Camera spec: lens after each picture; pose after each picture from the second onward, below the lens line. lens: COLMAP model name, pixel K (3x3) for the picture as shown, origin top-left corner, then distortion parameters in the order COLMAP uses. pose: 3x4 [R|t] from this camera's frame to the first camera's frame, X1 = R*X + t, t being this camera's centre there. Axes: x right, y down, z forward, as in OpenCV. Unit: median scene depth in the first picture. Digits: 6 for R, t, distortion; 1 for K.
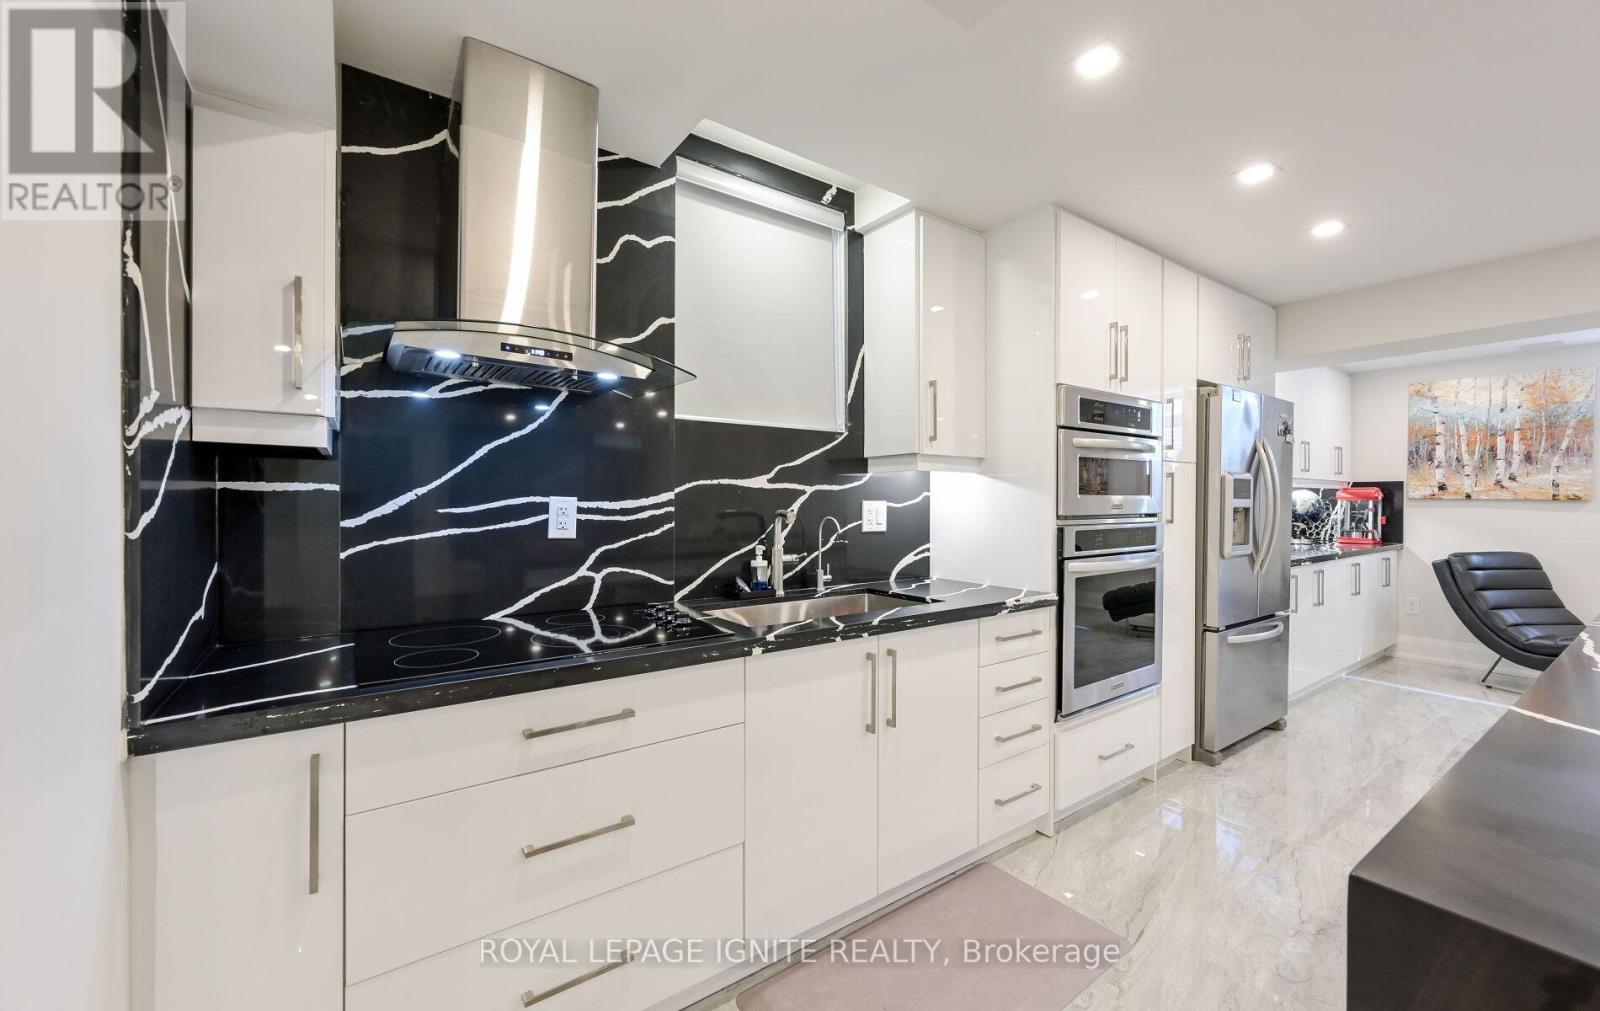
lens RADIAL K [[631.9, 0, 800.9], [0, 631.9, 503.2], [0, 0, 1]] dist [0.001657, 0.000110]
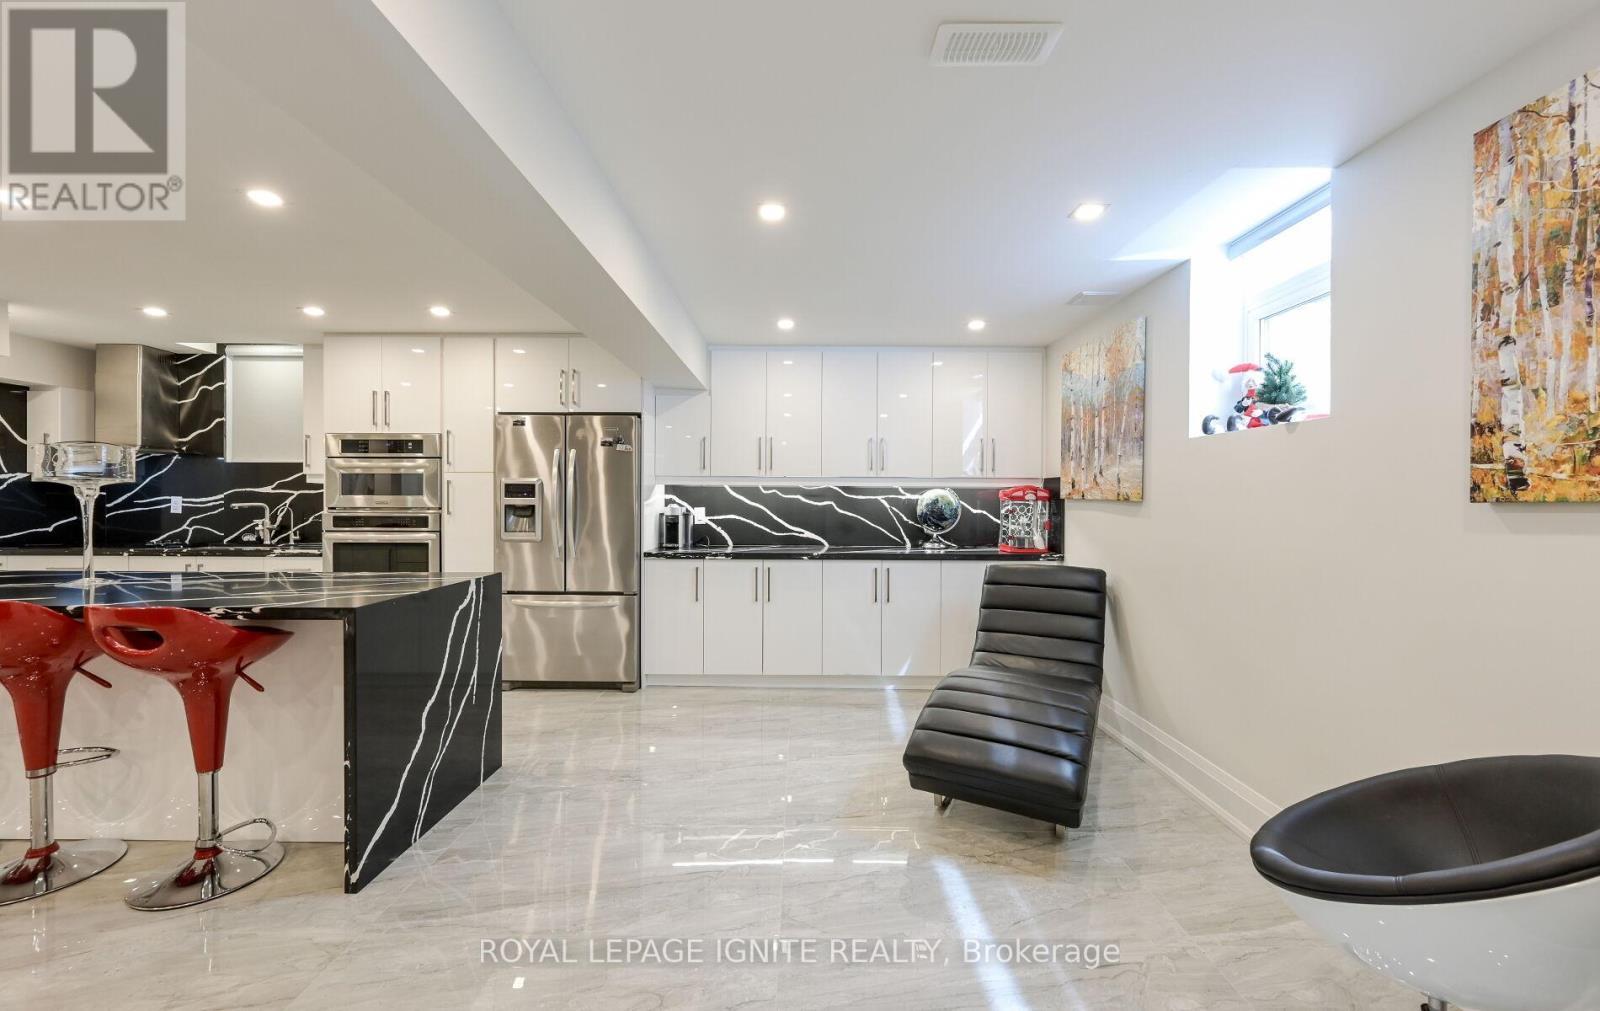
lens RADIAL K [[631.9, 0, 799.6], [0, 631.9, 504.1], [0, 0, 1]] dist [0.001657, 0.000110]
pose [[0.812080, 0.005891, -0.583516, 2.849097], [-0.006333, 0.999979, 0.001282, 0.000927], [0.583512, 0.002654, 0.812100, 0.367630]]
